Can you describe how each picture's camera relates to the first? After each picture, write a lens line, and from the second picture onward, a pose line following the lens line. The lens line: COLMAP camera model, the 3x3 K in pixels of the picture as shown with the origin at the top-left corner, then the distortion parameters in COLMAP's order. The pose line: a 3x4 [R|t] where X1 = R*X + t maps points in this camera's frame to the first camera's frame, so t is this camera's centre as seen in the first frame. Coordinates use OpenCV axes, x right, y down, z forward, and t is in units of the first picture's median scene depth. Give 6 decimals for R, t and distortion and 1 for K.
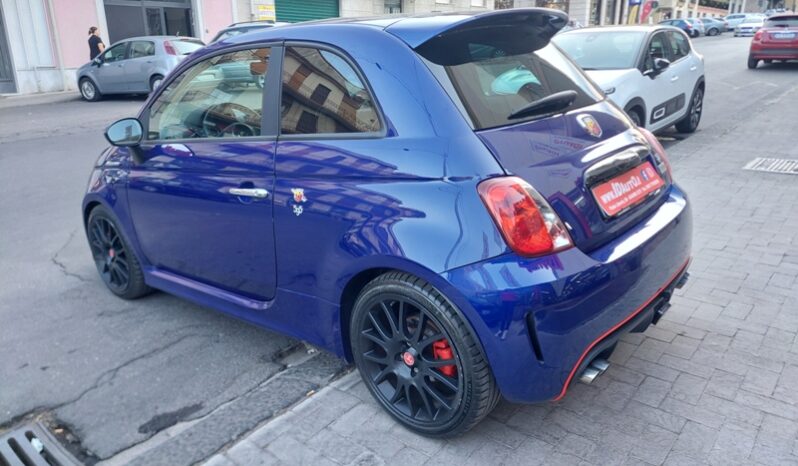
lens RADIAL K [[567.7, 0, 391.9], [0, 567.7, 231.9], [0, 0, 1]] dist [0.071832, -0.065944]
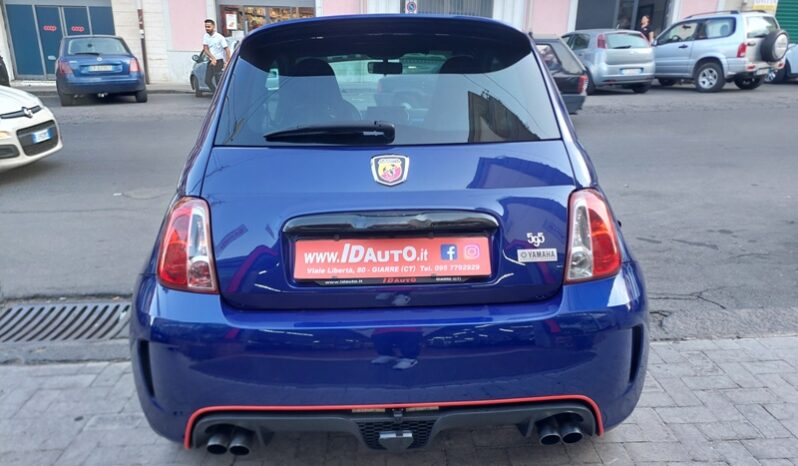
lens RADIAL K [[576.0, 0, 400.0], [0, 576.0, 224.5], [0, 0, 1]] dist [0.052687, -0.045940]
pose [[0.676833, 0.245871, -0.693862, 0.824470], [-0.245101, 0.964061, 0.102530, -0.176761], [0.694135, 0.100671, 0.712771, 0.414753]]
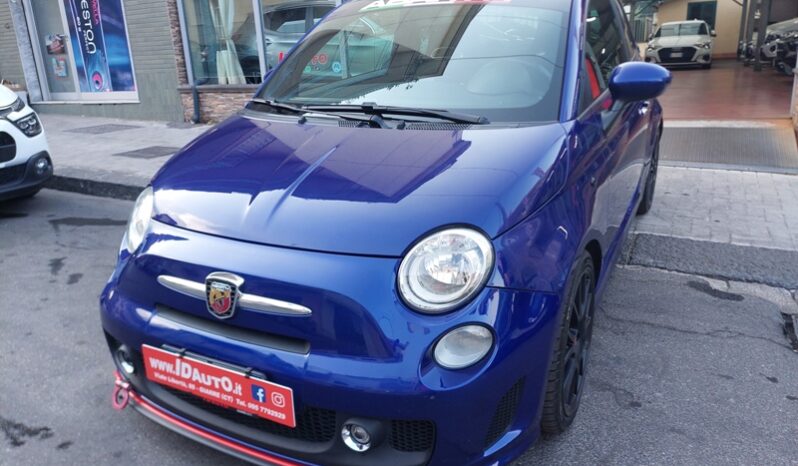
lens RADIAL K [[569.2, 0, 404.6], [0, 569.2, 225.5], [0, 0, 1]] dist [0.060402, -0.053646]
pose [[-0.227783, -0.246113, 0.942095, -1.347861], [0.339796, 0.886614, 0.313775, -0.405259], [-0.912499, 0.391592, -0.118327, 1.689687]]
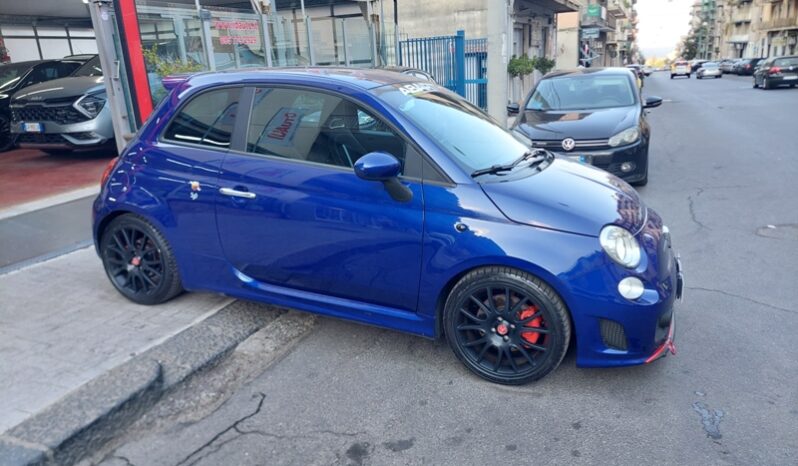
lens RADIAL K [[571.5, 0, 404.5], [0, 571.5, 231.1], [0, 0, 1]] dist [0.065985, -0.061771]
pose [[-0.947078, 0.153345, -0.282009, 0.213041], [-0.029621, 0.833026, 0.552441, -0.915997], [0.319635, 0.531558, -0.784398, 2.657629]]
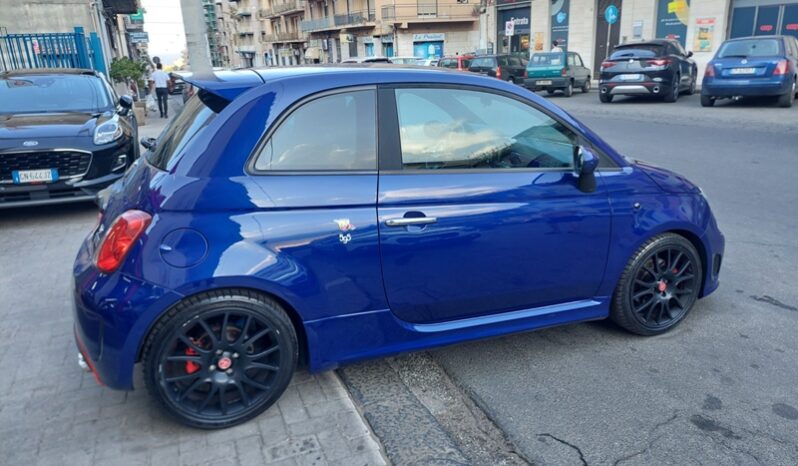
lens RADIAL K [[585.6, 0, 425.8], [0, 585.6, 201.7], [0, 0, 1]] dist [0.078996, -0.059487]
pose [[-0.425551, 0.265478, -0.865117, 1.110891], [-0.232167, 0.891972, 0.387922, -0.704686], [0.874646, 0.365932, -0.317945, 1.807272]]
